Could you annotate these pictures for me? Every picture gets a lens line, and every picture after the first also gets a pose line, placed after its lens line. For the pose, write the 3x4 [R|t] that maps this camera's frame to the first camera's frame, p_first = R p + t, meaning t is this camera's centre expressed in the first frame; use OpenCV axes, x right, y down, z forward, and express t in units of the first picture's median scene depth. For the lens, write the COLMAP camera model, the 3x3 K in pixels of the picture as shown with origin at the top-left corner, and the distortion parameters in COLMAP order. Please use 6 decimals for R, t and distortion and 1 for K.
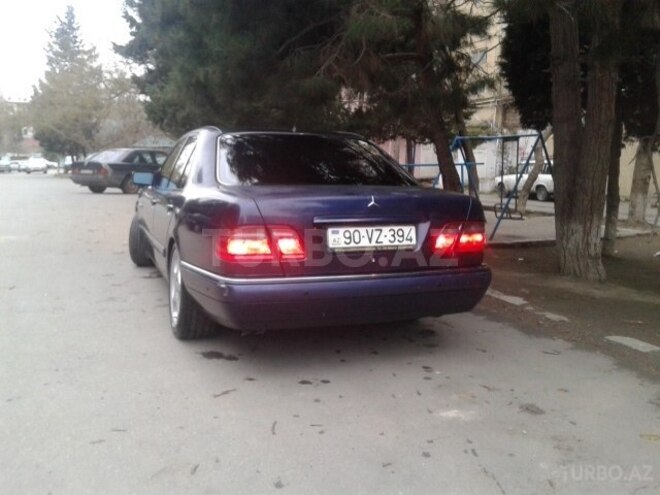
lens RADIAL K [[605.5, 0, 312.6], [0, 605.5, 246.3], [0, 0, 1]] dist [0.054192, -0.138266]
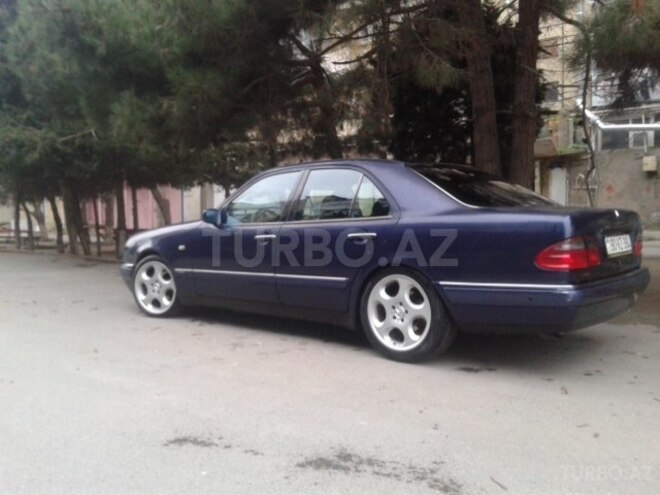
lens RADIAL K [[605.5, 0, 312.6], [0, 605.5, 246.3], [0, 0, 1]] dist [0.054192, -0.138266]
pose [[0.891012, -0.054161, 0.450738, -0.874939], [0.089778, 0.994272, -0.058000, 0.004501], [-0.445015, 0.092145, 0.890770, 0.170241]]
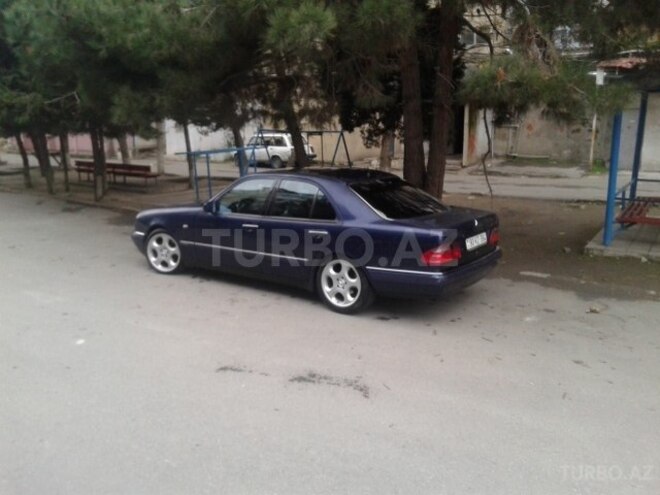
lens RADIAL K [[605.5, 0, 312.6], [0, 605.5, 246.3], [0, 0, 1]] dist [0.054192, -0.138266]
pose [[0.846859, -0.128083, 0.516164, -1.202181], [0.089423, 0.991041, 0.099208, -0.211958], [-0.524246, -0.037858, 0.850725, -0.344878]]
